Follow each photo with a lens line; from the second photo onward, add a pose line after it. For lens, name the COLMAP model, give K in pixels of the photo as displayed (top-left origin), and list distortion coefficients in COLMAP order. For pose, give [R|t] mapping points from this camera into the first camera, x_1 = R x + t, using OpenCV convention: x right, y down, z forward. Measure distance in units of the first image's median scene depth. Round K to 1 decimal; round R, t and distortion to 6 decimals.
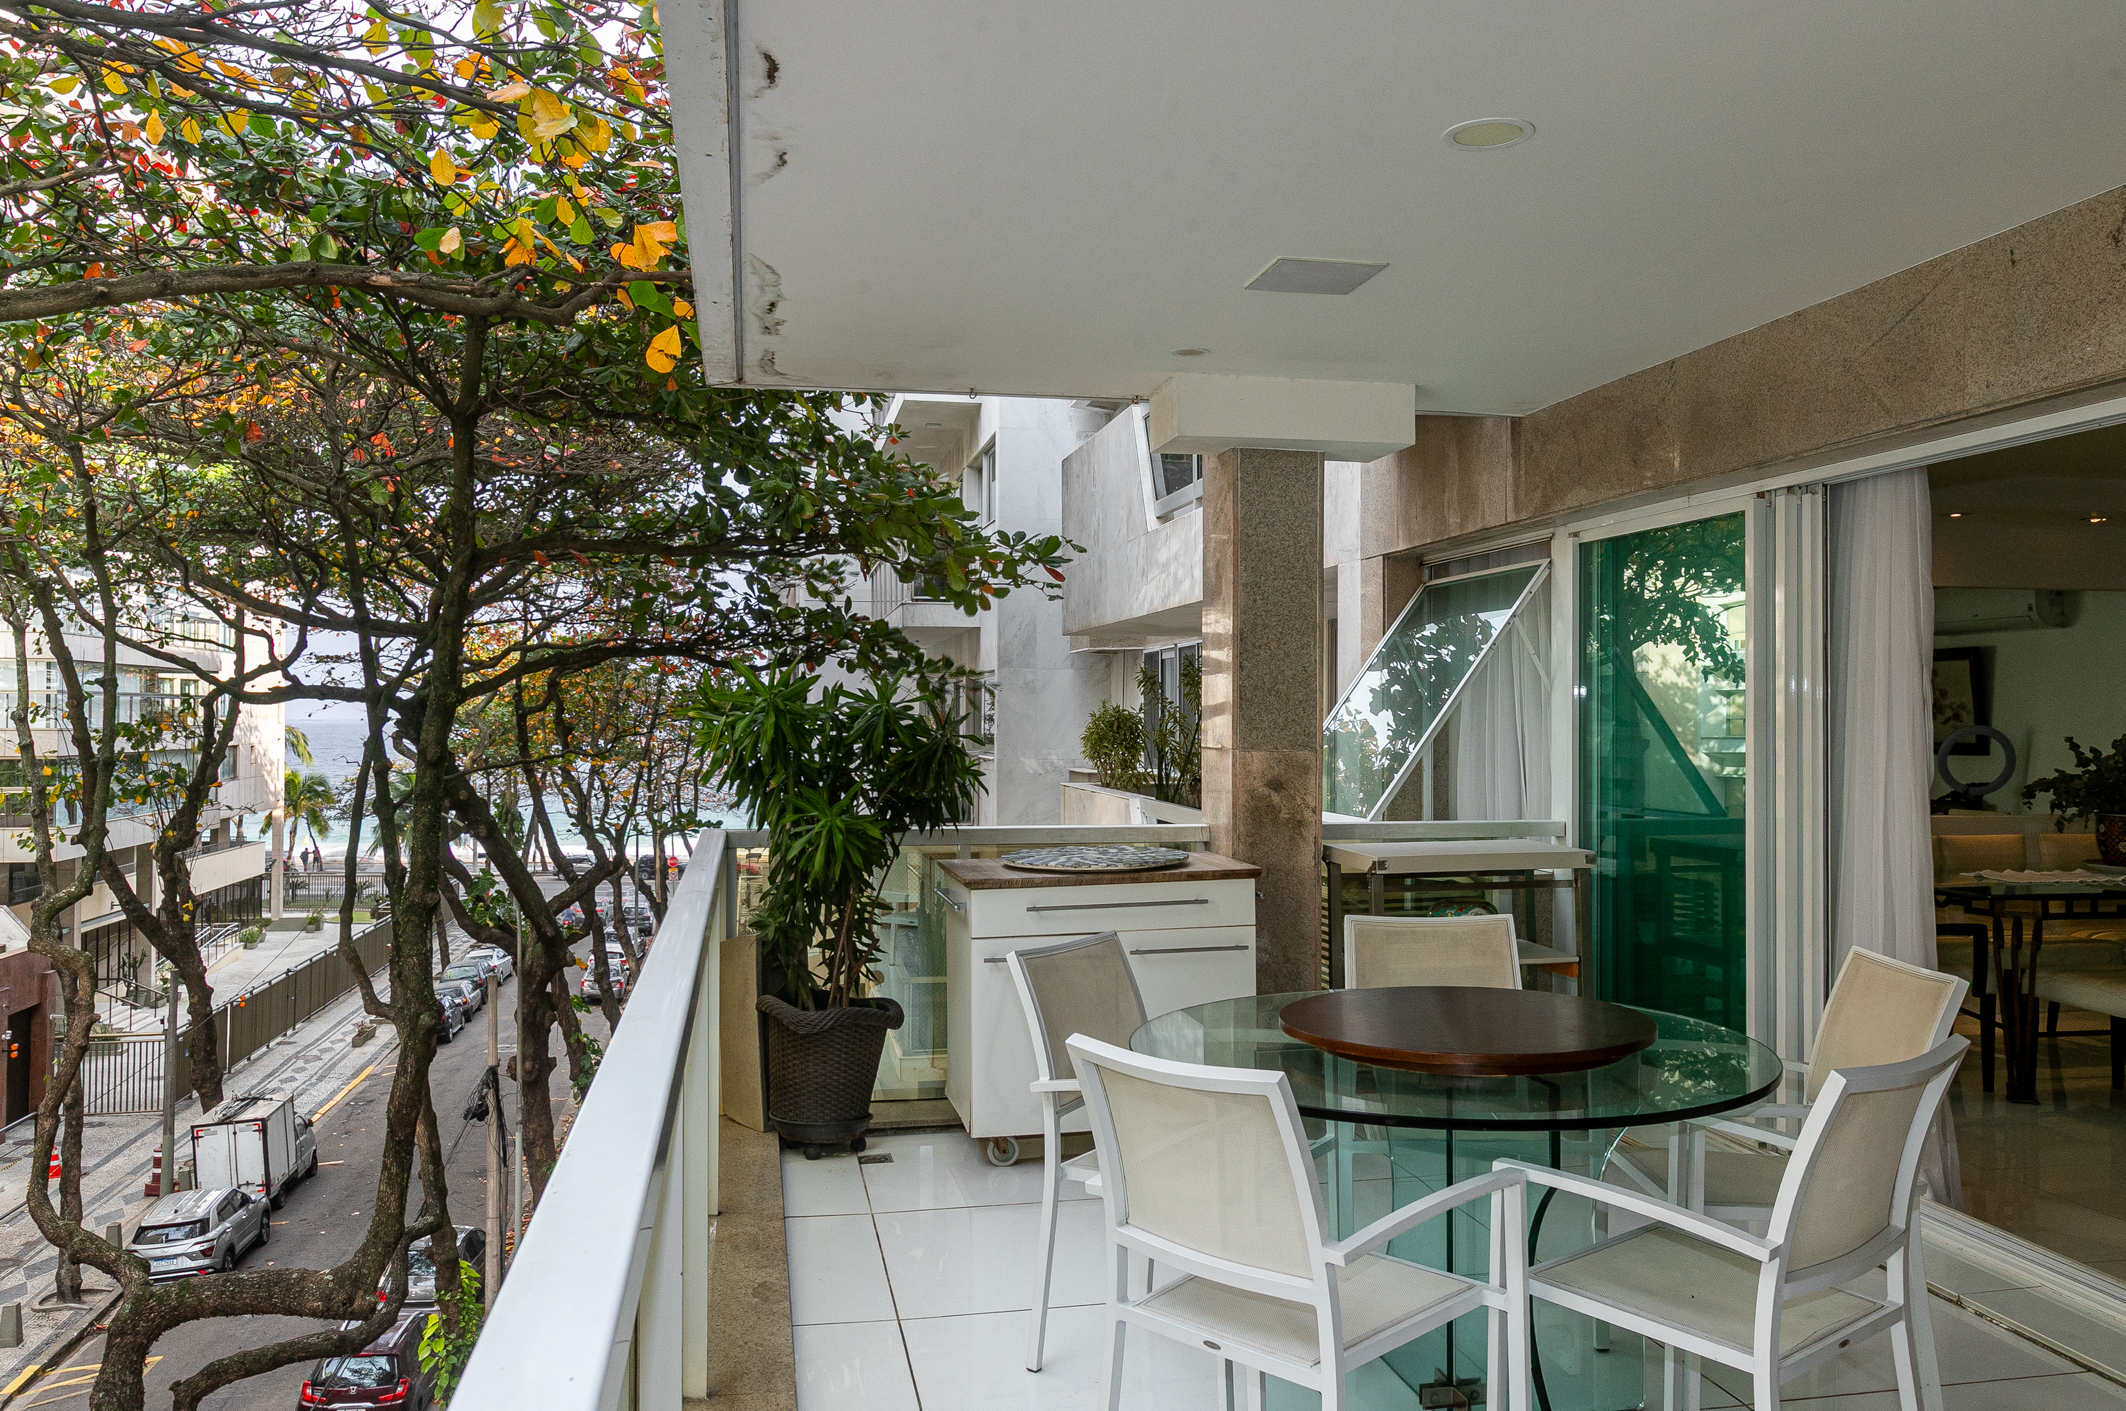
lens RADIAL K [[1645.4, 0, 1072.5], [0, 1645.4, 719.3], [0, 0, 1]] dist [-0.030071, 0.083065]
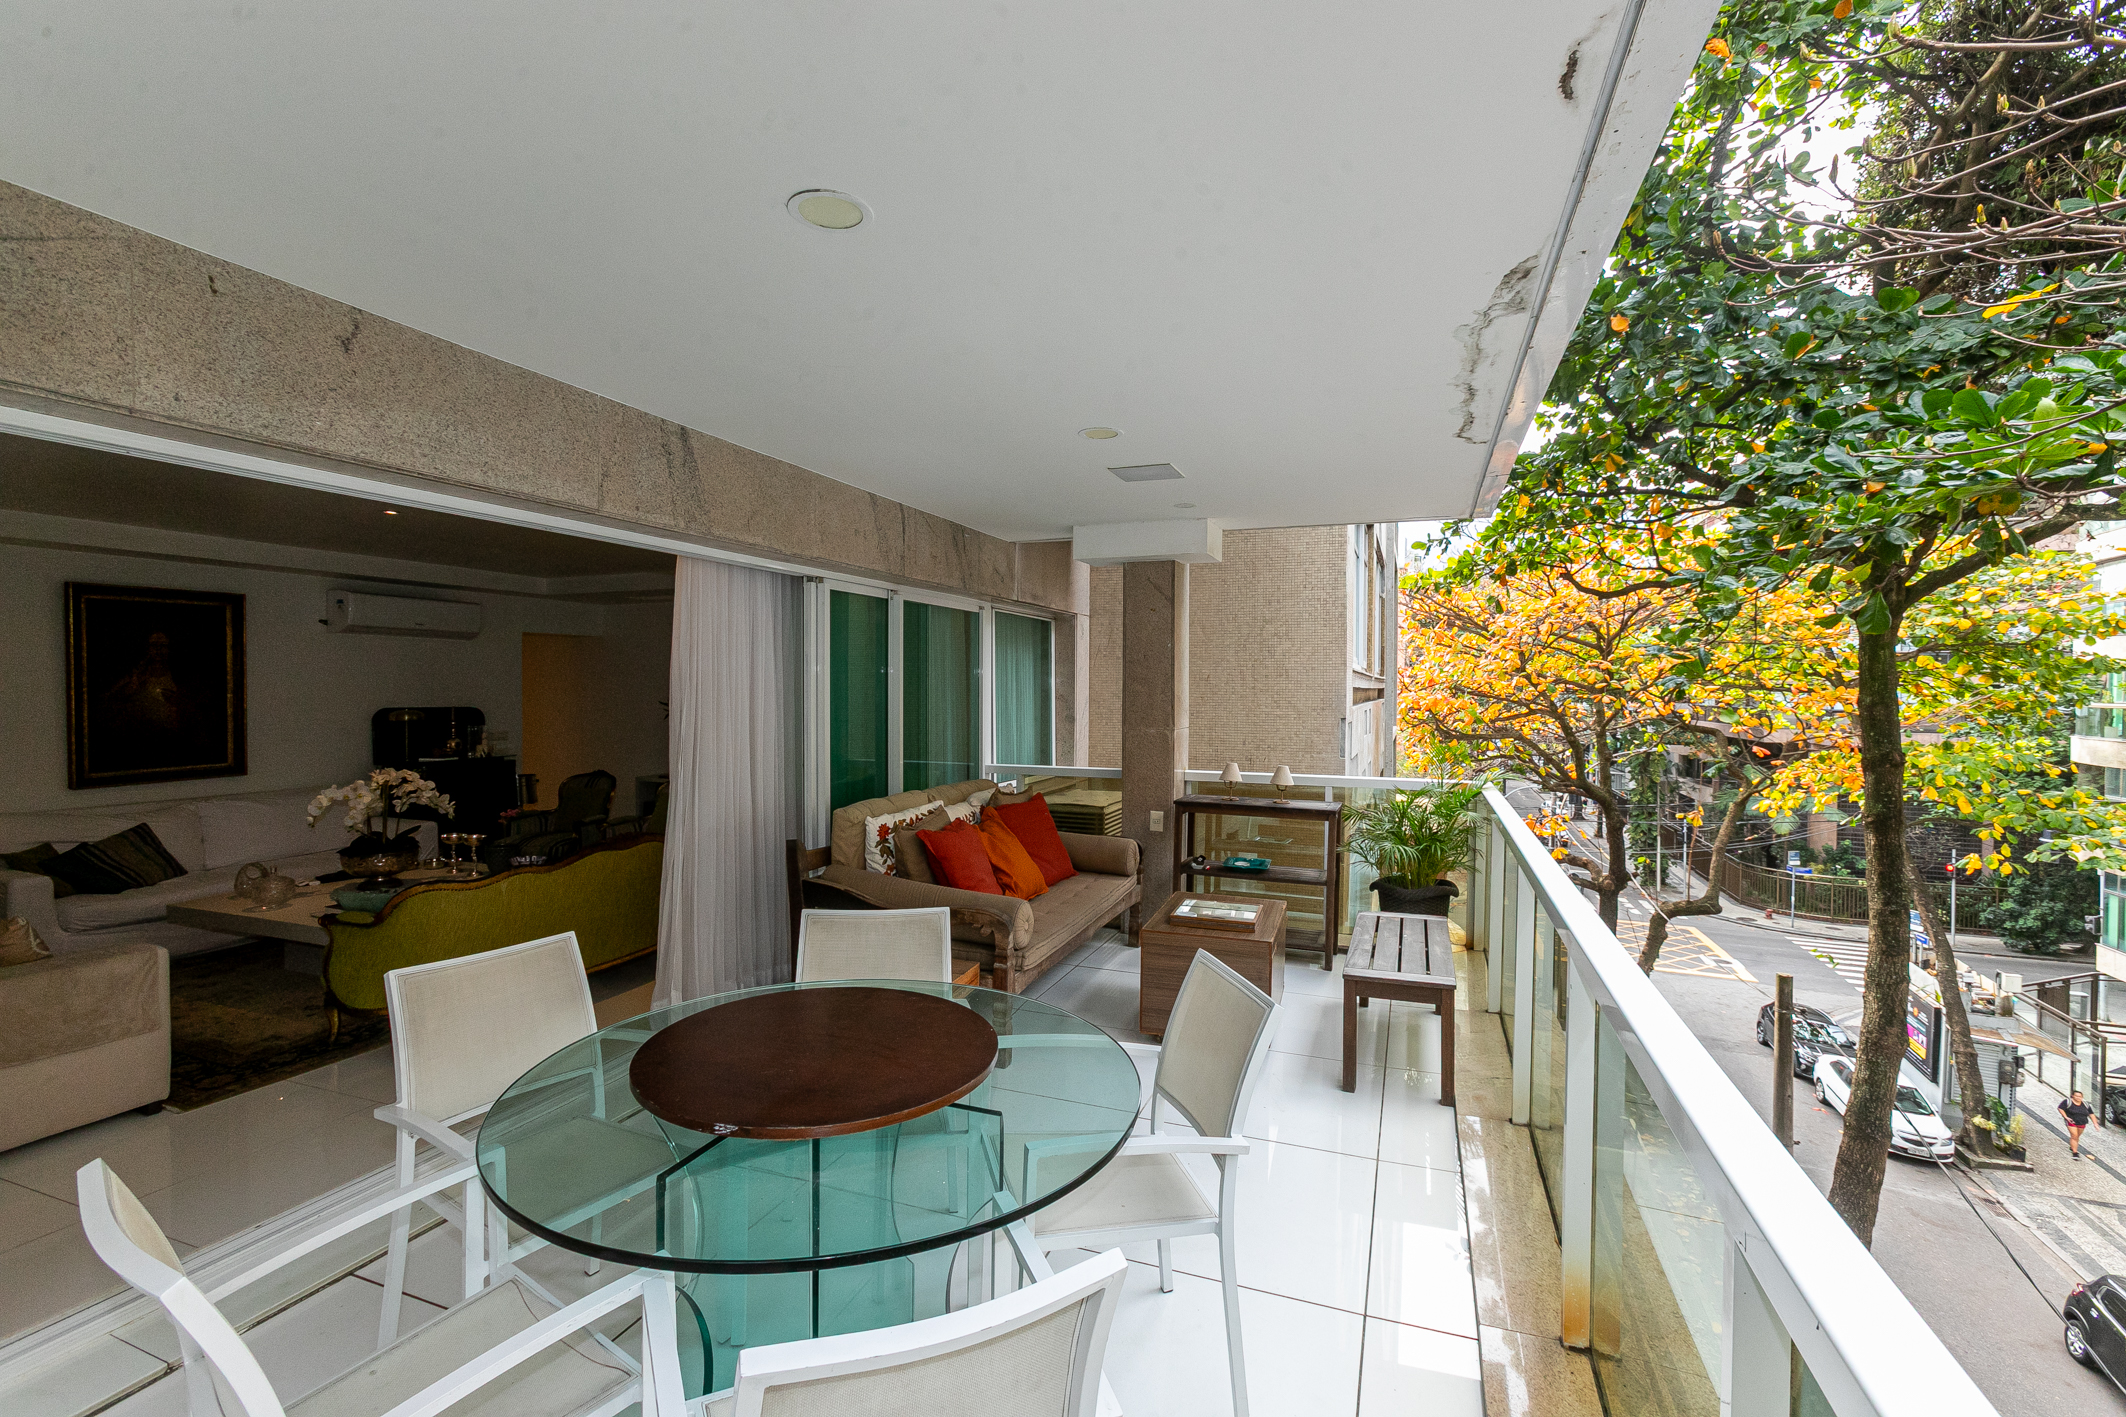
lens RADIAL K [[981.3, 0, 1034.2], [0, 981.3, 706.4], [0, 0, 1]] dist [-0.024654, 0.019714]
pose [[-0.839386, -0.016852, 0.543274, -0.048491], [-0.007140, 0.999775, 0.019980, -0.010561], [-0.543488, 0.012892, -0.839318, 0.335214]]
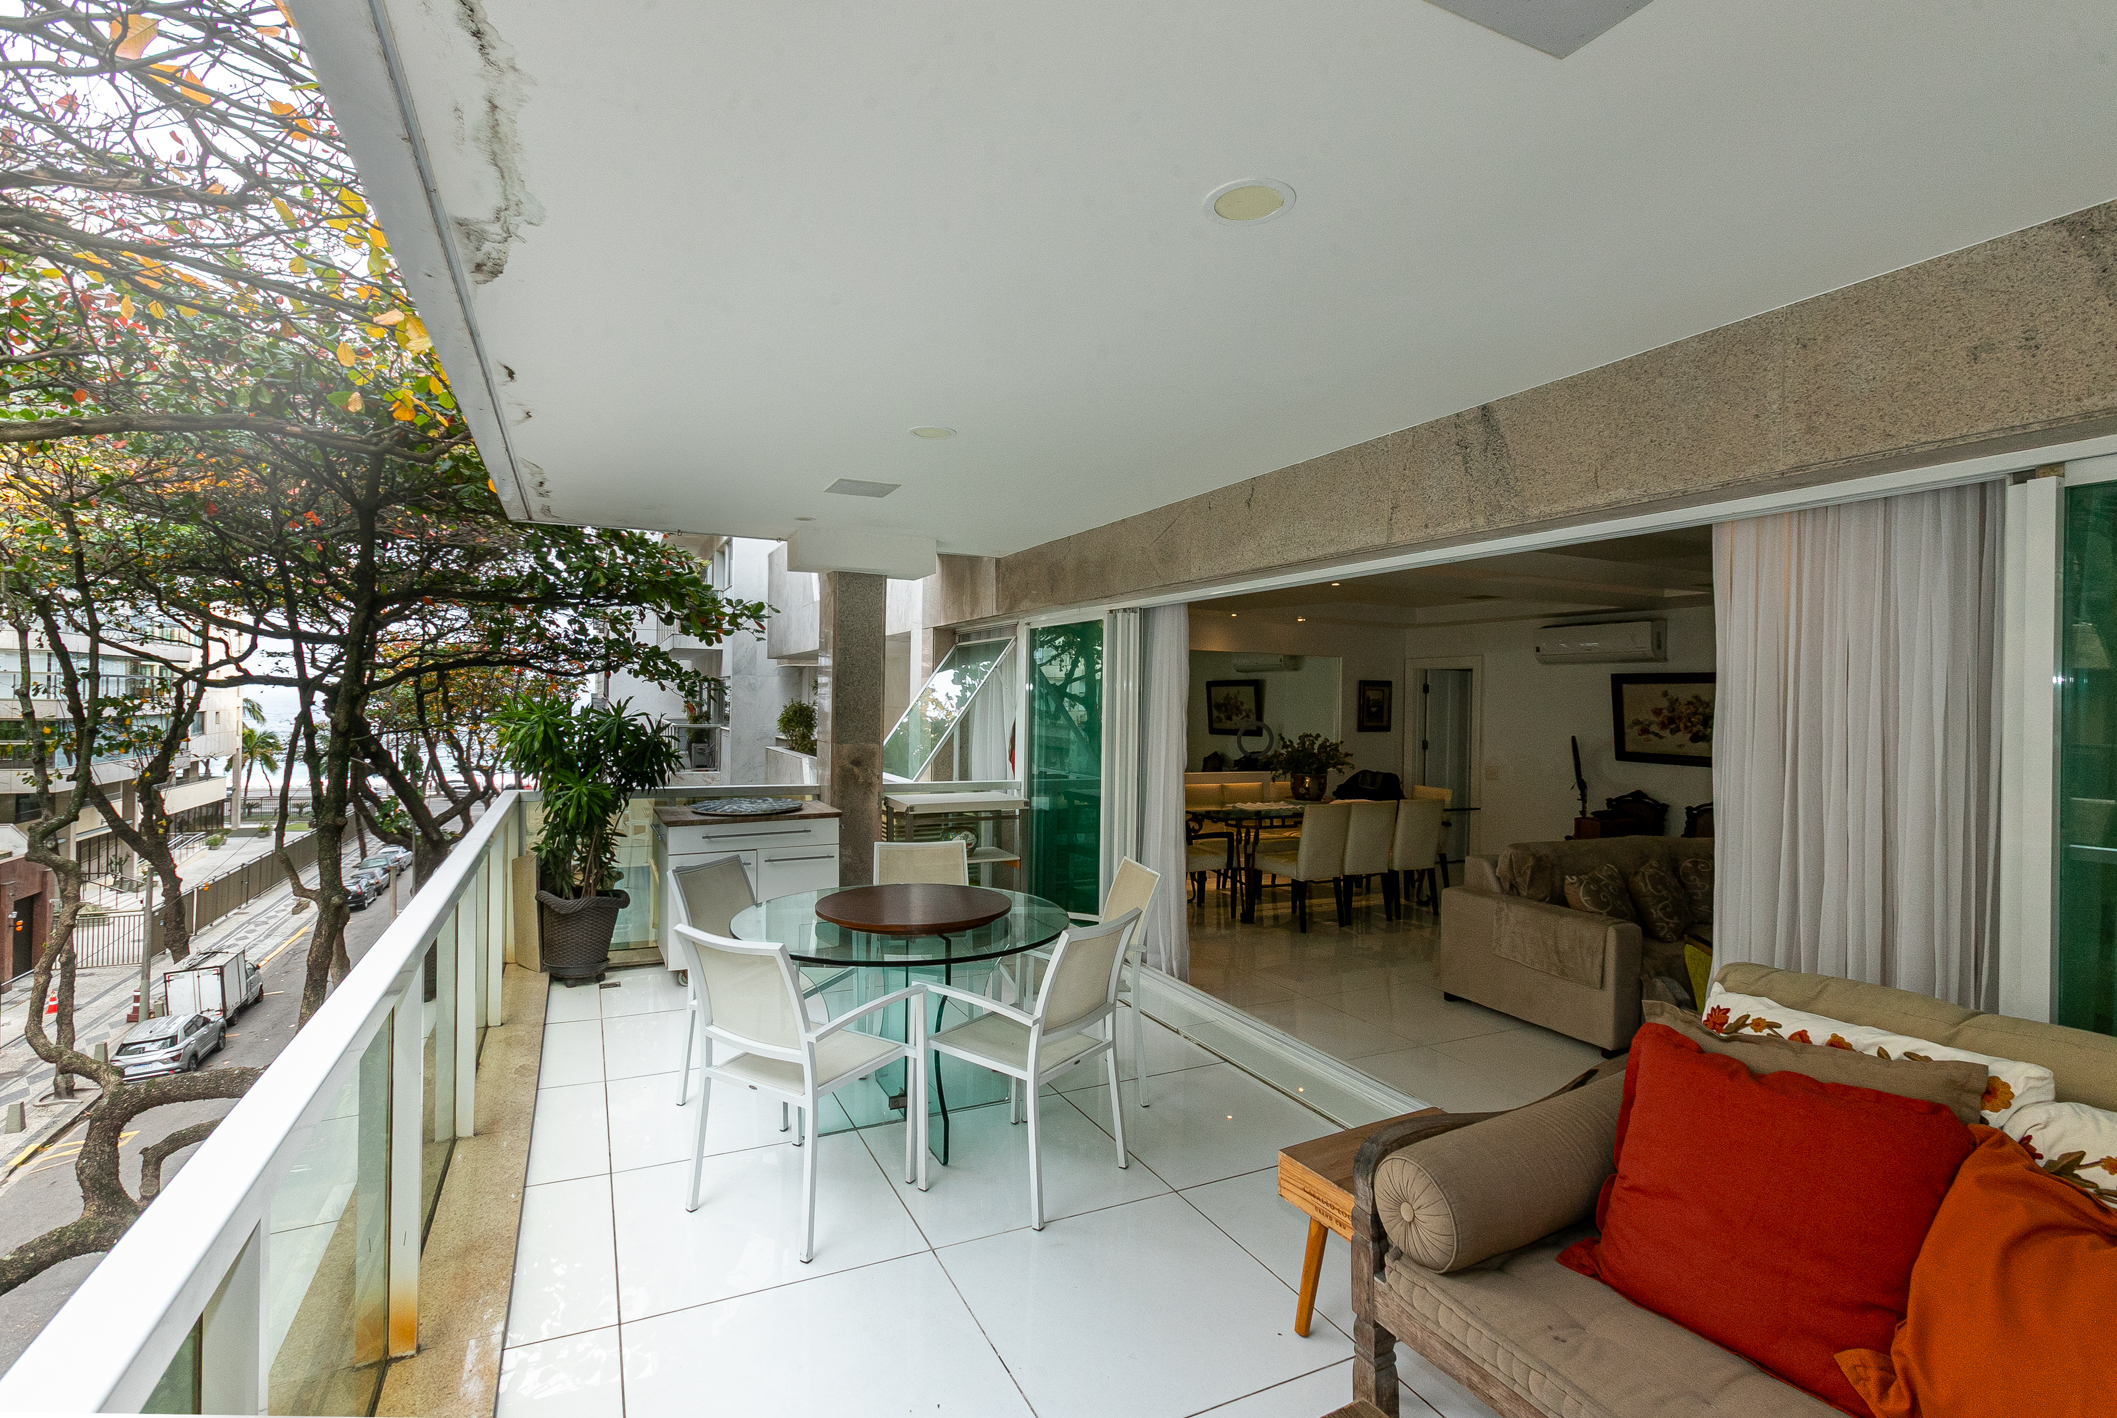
lens RADIAL K [[977.1, 0, 1029.8], [0, 977.1, 706.9], [0, 0, 1]] dist [-0.024654, 0.019714]
pose [[0.973478, 0.011624, 0.228486, 0.025013], [-0.013734, 0.999876, 0.007645, -0.011862], [-0.228369, -0.010581, 0.973517, -0.026527]]
